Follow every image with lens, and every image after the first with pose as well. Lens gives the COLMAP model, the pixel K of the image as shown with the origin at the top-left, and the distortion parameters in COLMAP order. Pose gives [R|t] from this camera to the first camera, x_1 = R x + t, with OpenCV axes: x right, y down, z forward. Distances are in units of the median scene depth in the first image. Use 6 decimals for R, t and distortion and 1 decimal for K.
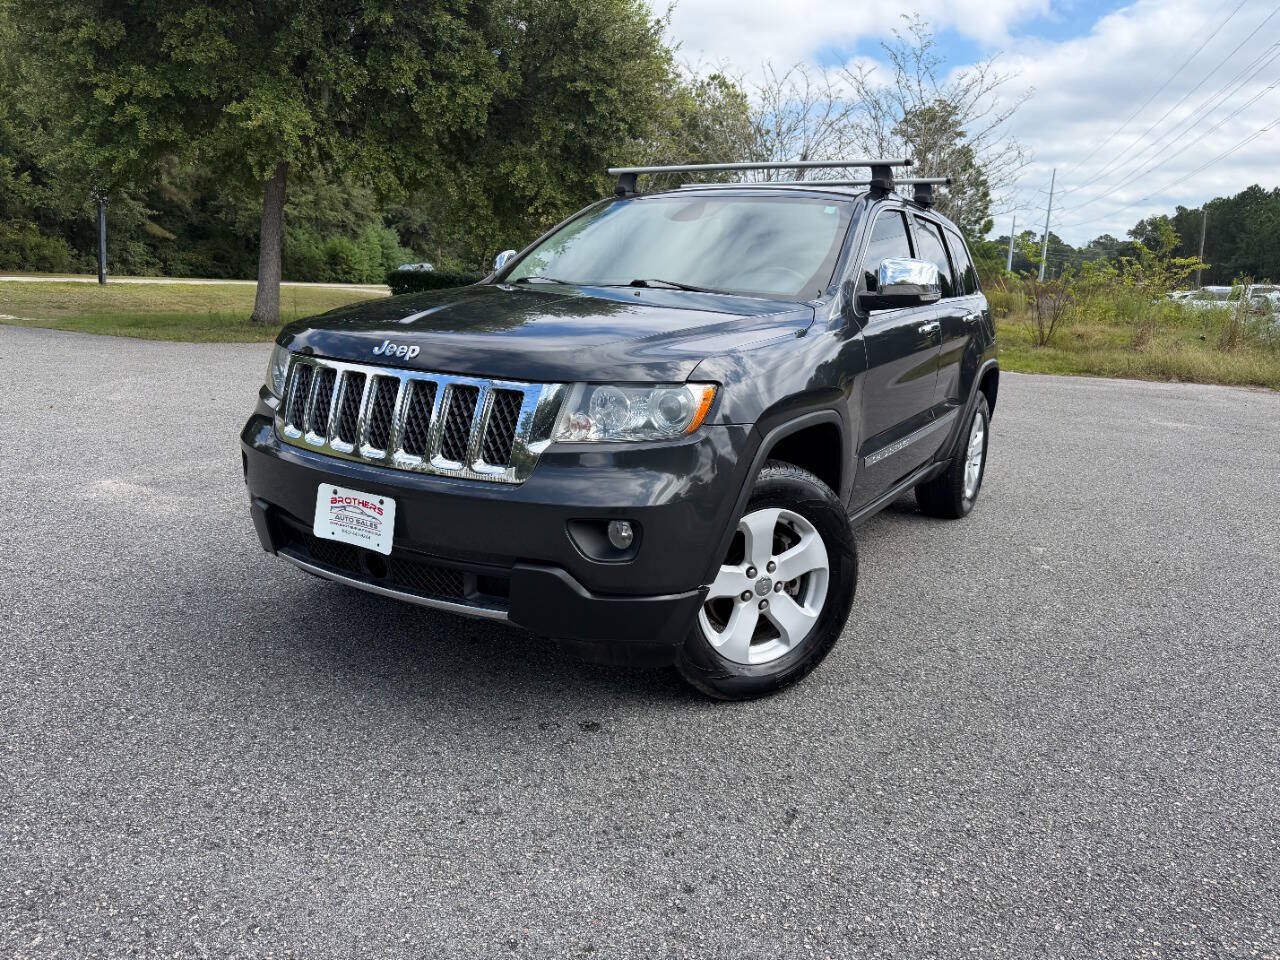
lens RADIAL K [[909.5, 0, 632.3], [0, 909.5, 454.6], [0, 0, 1]] dist [0.020001, -0.021211]
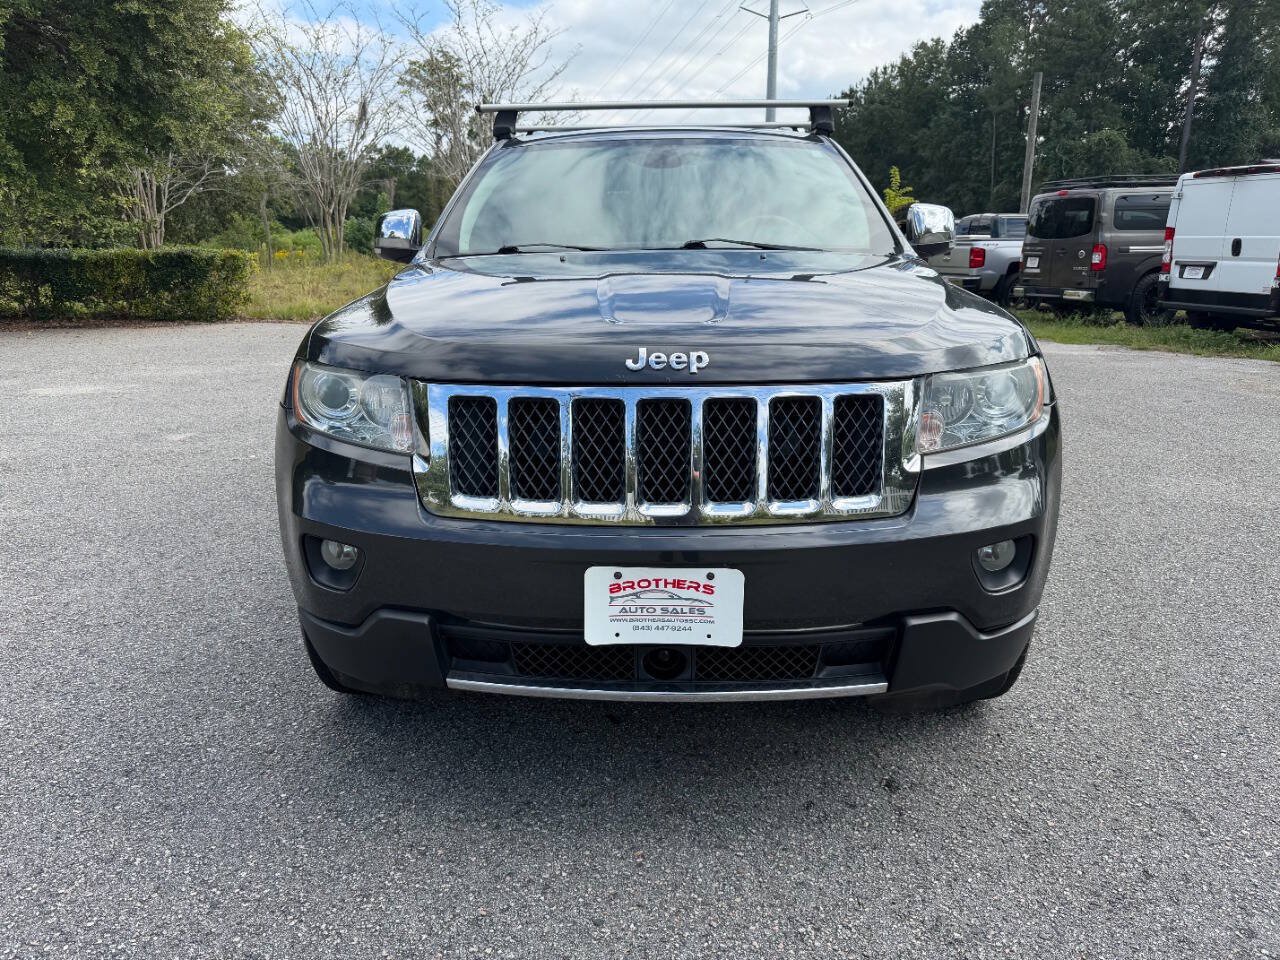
lens RADIAL K [[909.5, 0, 628.0], [0, 909.5, 466.2], [0, 0, 1]] dist [0.020001, -0.021211]
pose [[0.877473, -0.157465, 0.453041, -0.457844], [0.130553, 0.987320, 0.090304, -0.074820], [-0.461517, -0.020094, 0.886904, 0.290735]]
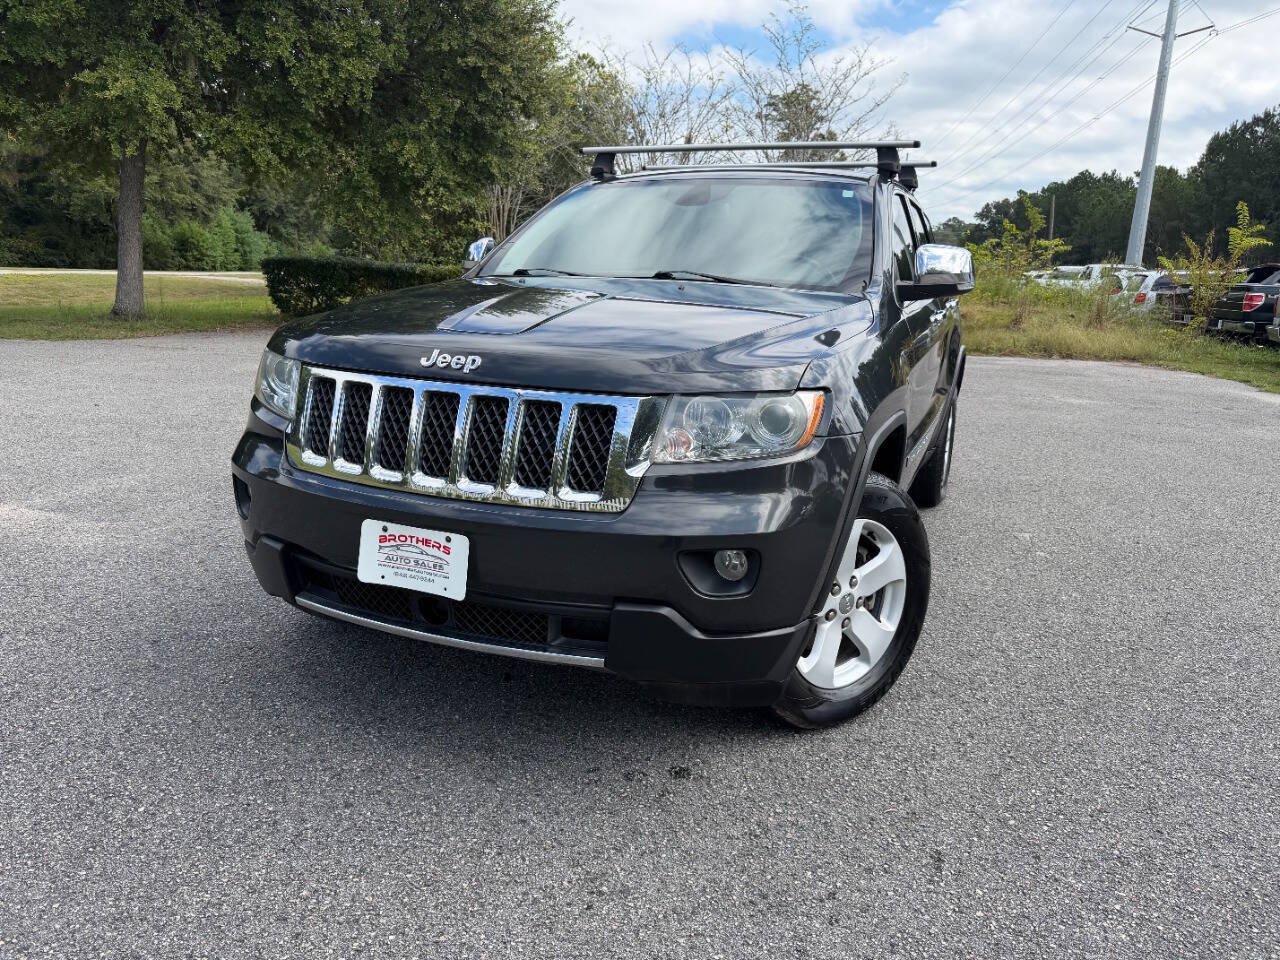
lens RADIAL K [[909.5, 0, 637.4], [0, 909.5, 469.7], [0, 0, 1]] dist [0.020001, -0.021211]
pose [[0.989594, -0.040218, 0.138153, -0.154185], [0.035655, 0.998739, 0.035351, -0.026647], [-0.139401, -0.030057, 0.989780, 0.091922]]
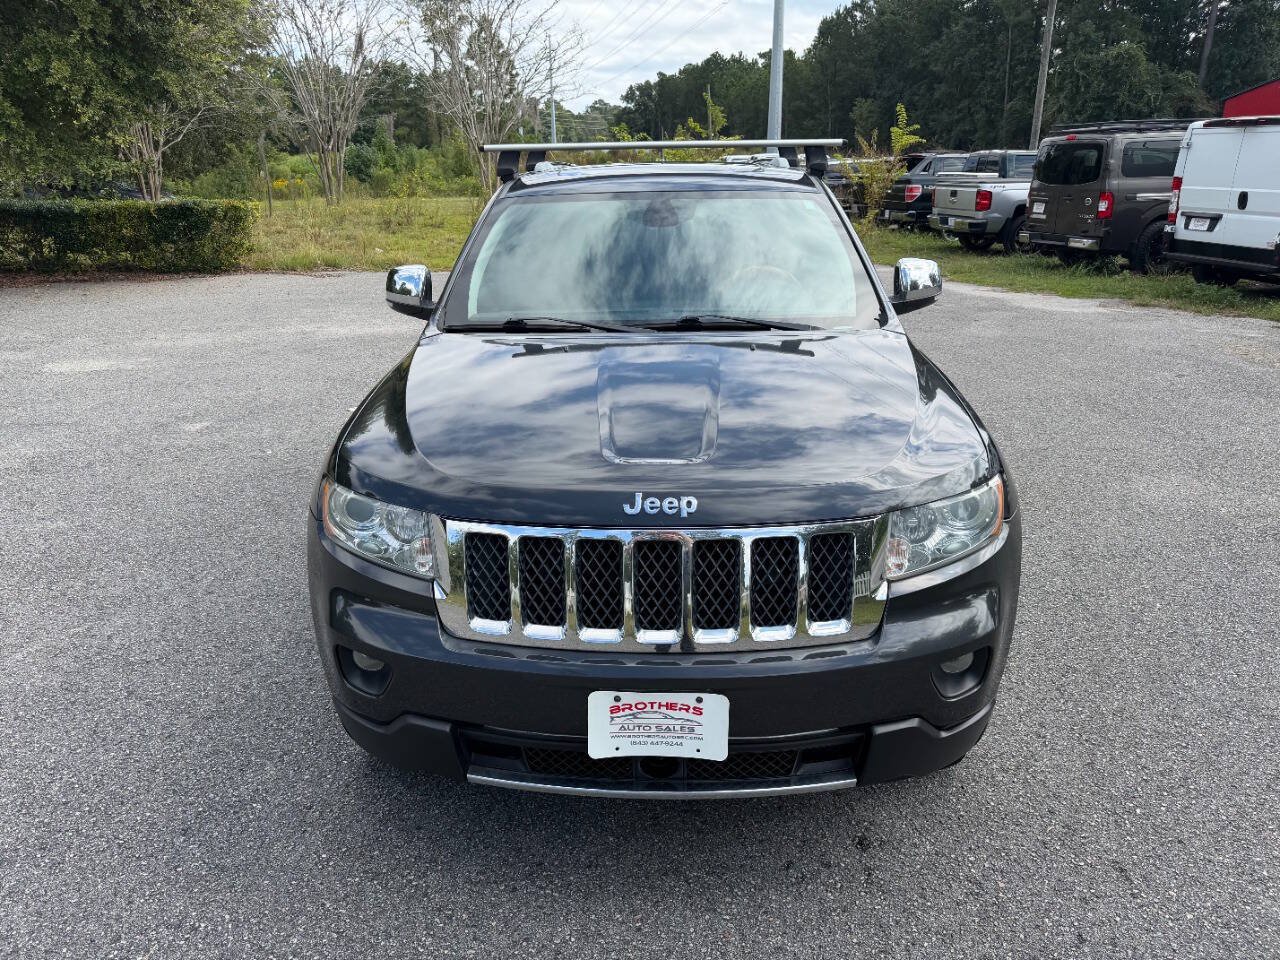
lens RADIAL K [[909.5, 0, 628.6], [0, 909.5, 459.2], [0, 0, 1]] dist [0.020001, -0.021211]
pose [[0.878752, -0.196768, 0.434831, -0.457035], [0.137086, 0.976729, 0.164948, -0.212220], [-0.457168, -0.085339, 0.885276, 0.241561]]
